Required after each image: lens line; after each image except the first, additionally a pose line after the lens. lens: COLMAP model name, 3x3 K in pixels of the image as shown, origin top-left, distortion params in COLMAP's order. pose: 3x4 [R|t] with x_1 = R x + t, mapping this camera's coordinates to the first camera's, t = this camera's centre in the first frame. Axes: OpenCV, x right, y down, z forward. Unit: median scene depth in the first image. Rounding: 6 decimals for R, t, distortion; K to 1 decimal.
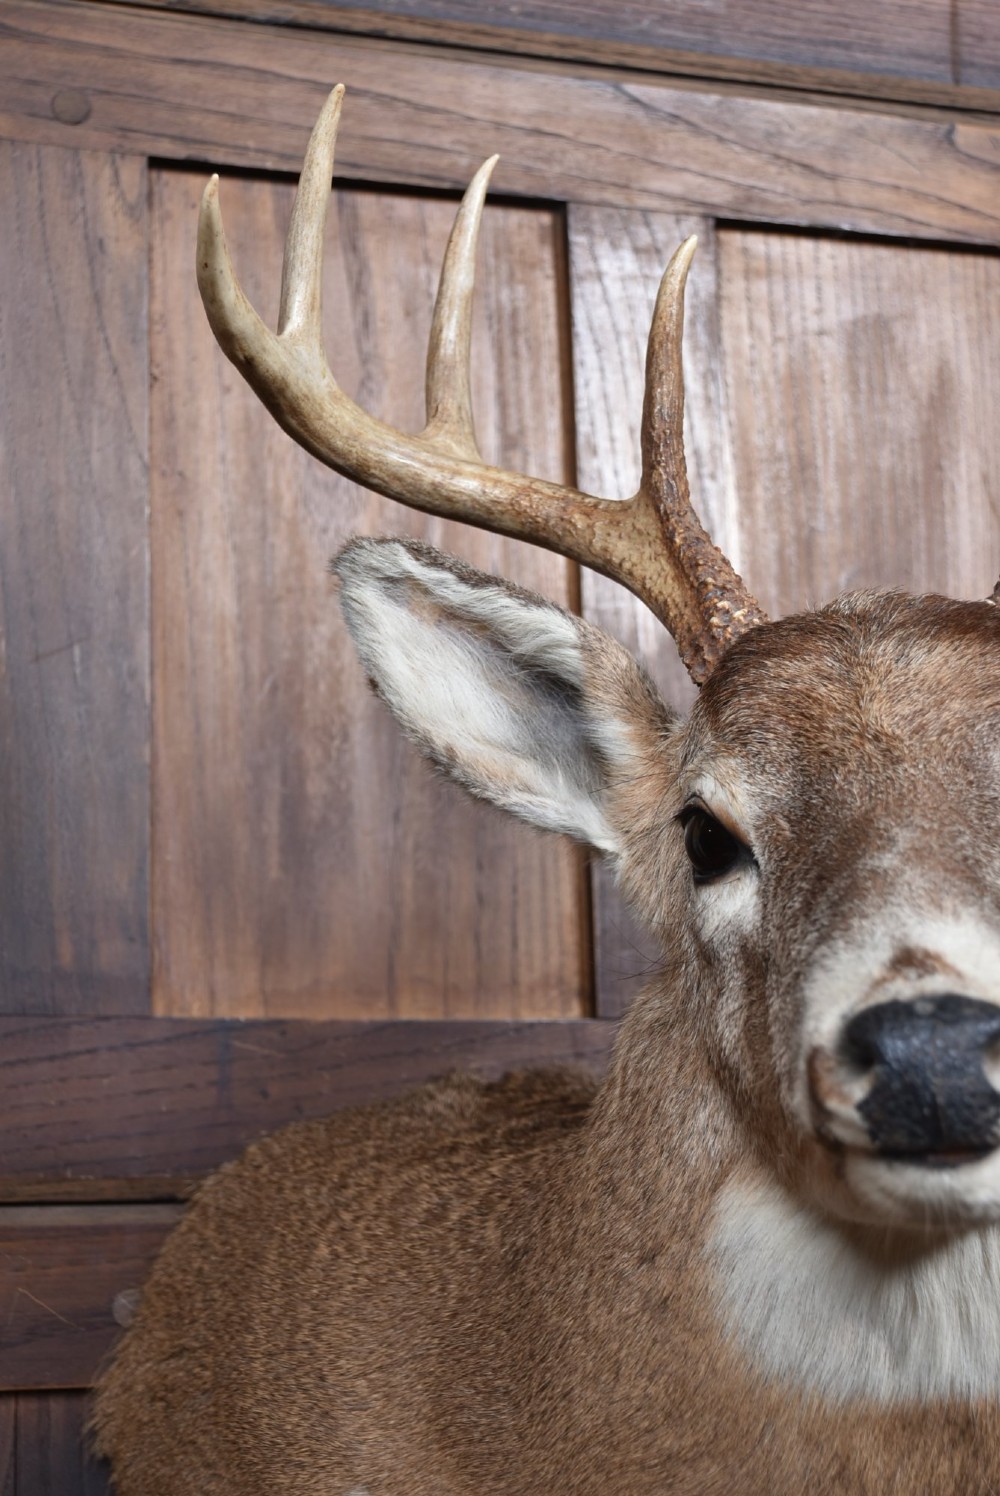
lens RADIAL K [[2858.4, 0, 509.3], [0, 2858.4, 801.5], [0, 0, 1]] dist [-0.005211, 0.000000]
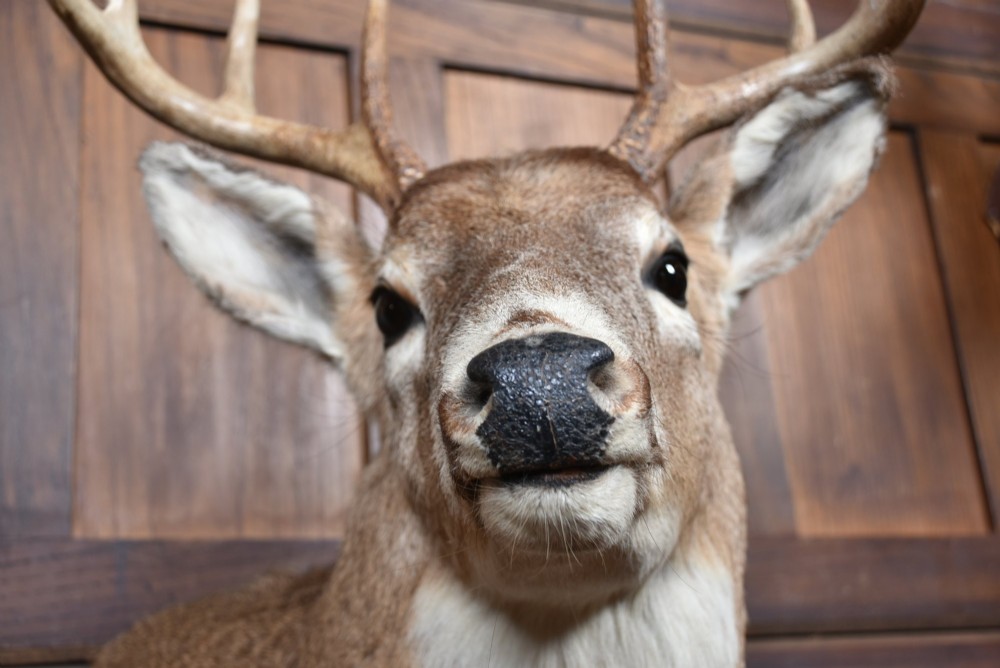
lens RADIAL K [[1341.3, 0, 494.5], [0, 1341.3, 351.3], [0, 0, 1]] dist [0.029065, 0.000000]
pose [[0.997573, -0.029705, 0.062967, 0.063245], [0.038274, 0.989472, -0.139570, 0.097880], [-0.058158, 0.141641, 0.988208, 0.314860]]
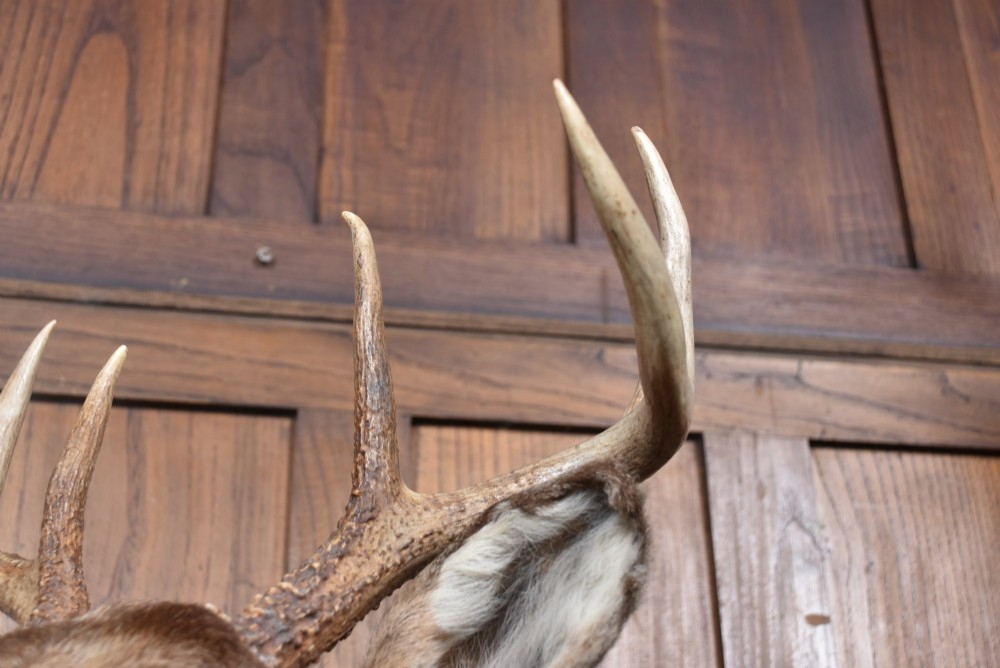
lens RADIAL K [[1539.8, 0, 490.5], [0, 1539.8, 355.4], [0, 0, 1]] dist [-0.003109, 0.000000]
pose [[0.980807, -0.077678, -0.178840, 0.318681], [0.011868, 0.939300, -0.342892, 0.032408], [0.194620, 0.334189, 0.922194, 0.398572]]
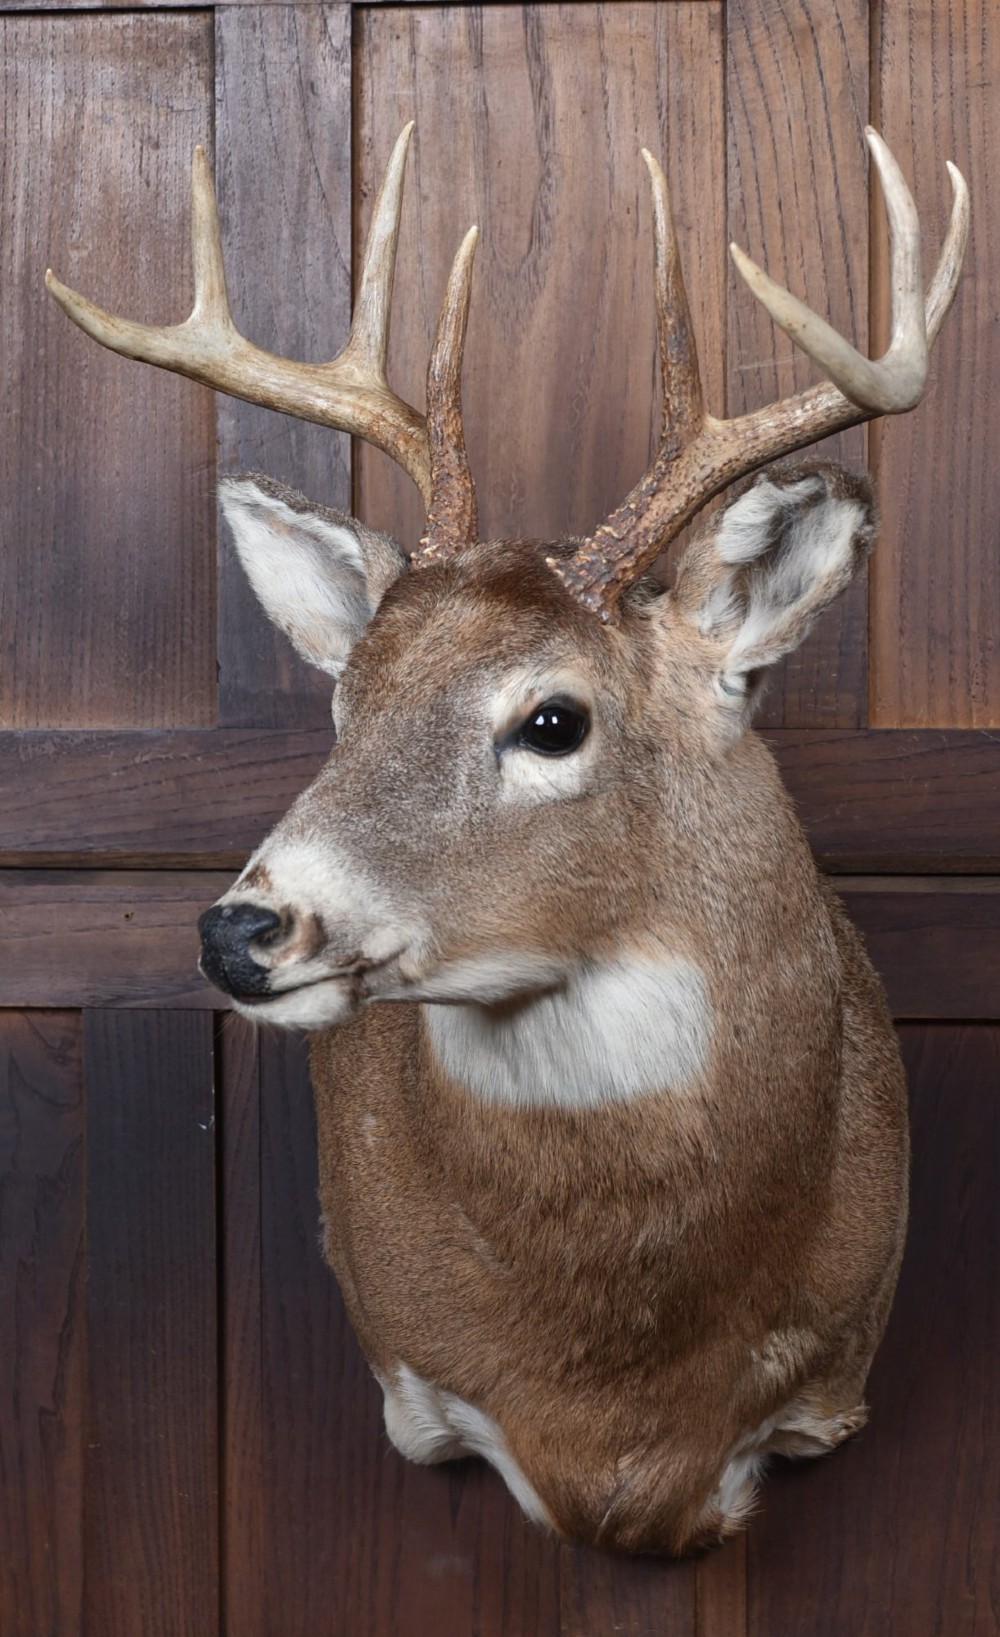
lens RADIAL K [[4442.6, 0, 545.3], [0, 4442.6, 891.4], [0, 0, 1]] dist [-0.046383, 0.000000]
pose [[0.876905, 0.059263, -0.476996, 1.024841], [0.061893, 0.970187, 0.234322, -0.356543], [0.476662, -0.235001, 0.847094, -0.741650]]
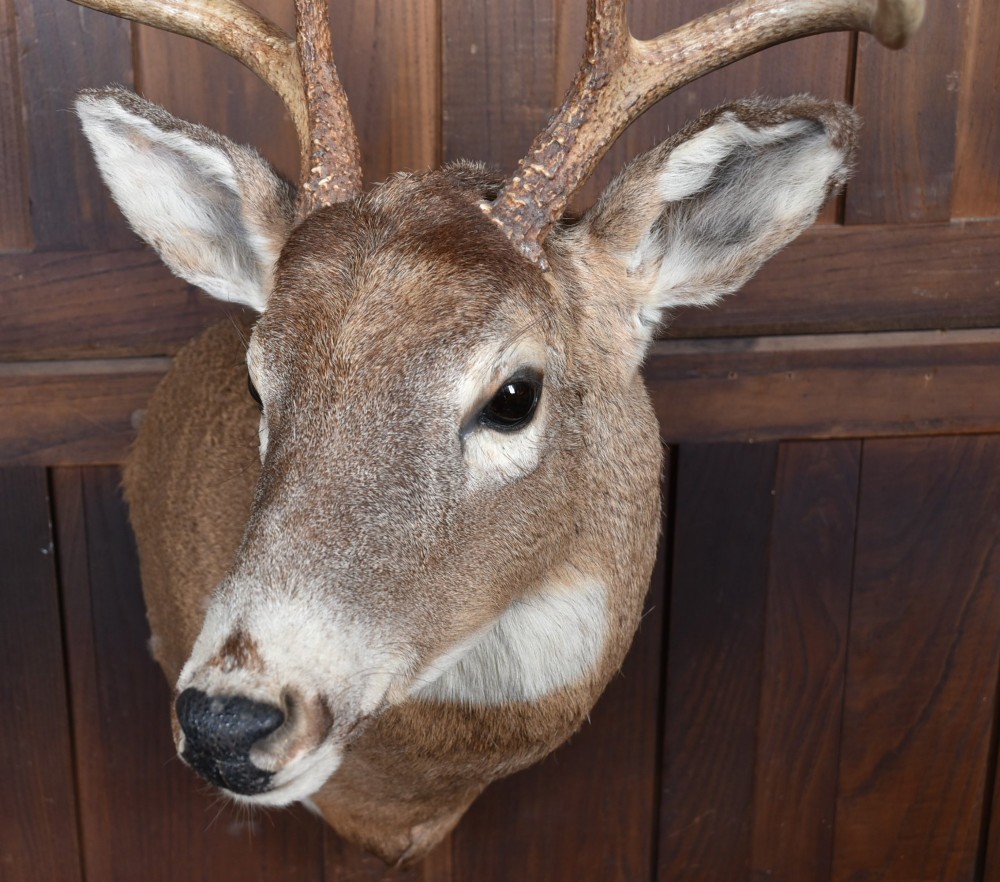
lens RADIAL K [[1551.0, 0, 343.3], [0, 1551.0, 461.0], [0, 0, 1]] dist [-0.014717, 0.000000]
pose [[0.956808, 0.098260, -0.273613, 0.263350], [0.044549, 0.880481, 0.471984, -0.256581], [0.287288, -0.463787, 0.838073, 0.286632]]
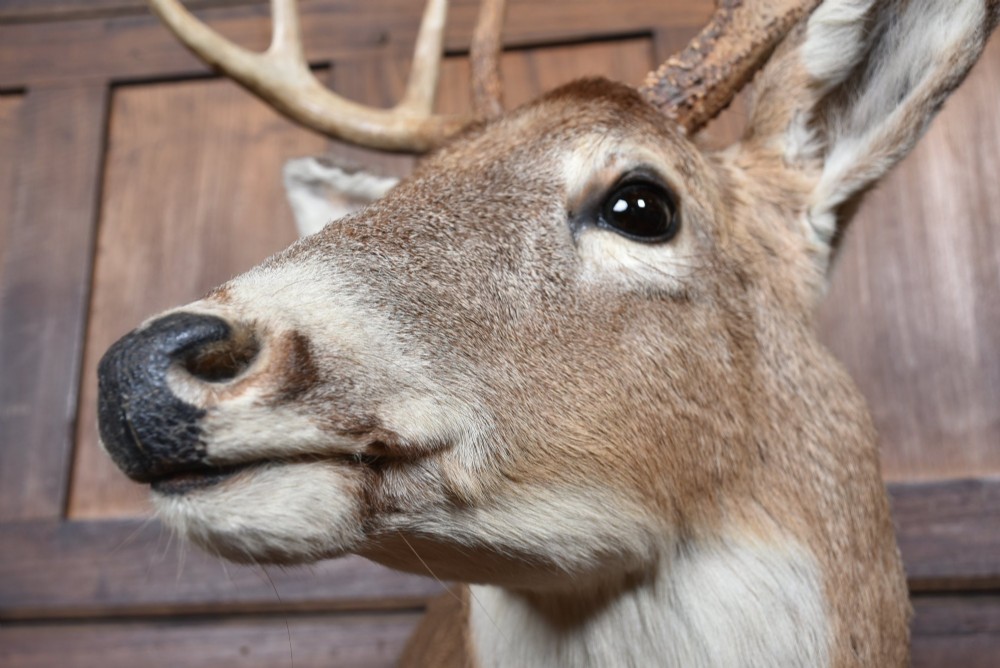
lens RADIAL K [[1099.4, 0, 495.2], [0, 1099.4, 347.9], [0, 0, 1]] dist [-0.000123, 0.000000]
pose [[0.881221, -0.131850, -0.453944, 0.275515], [0.074937, 0.987134, -0.141246, 0.092246], [0.466727, 0.090452, 0.879764, 0.478162]]
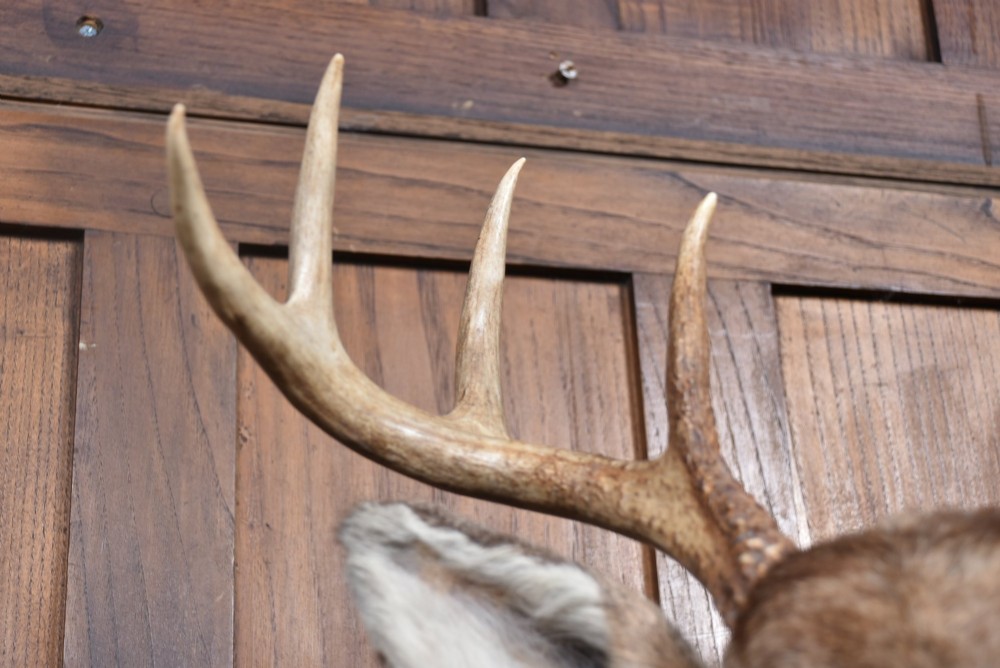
lens RADIAL K [[2117.7, 0, 493.1], [0, 2117.7, 364.0], [0, 0, 1]] dist [-0.032645, 0.000000]
pose [[0.994091, -0.058356, -0.091526, 0.050151], [0.032075, 0.963460, -0.265924, 0.044614], [0.103700, 0.261418, 0.959639, 0.297225]]
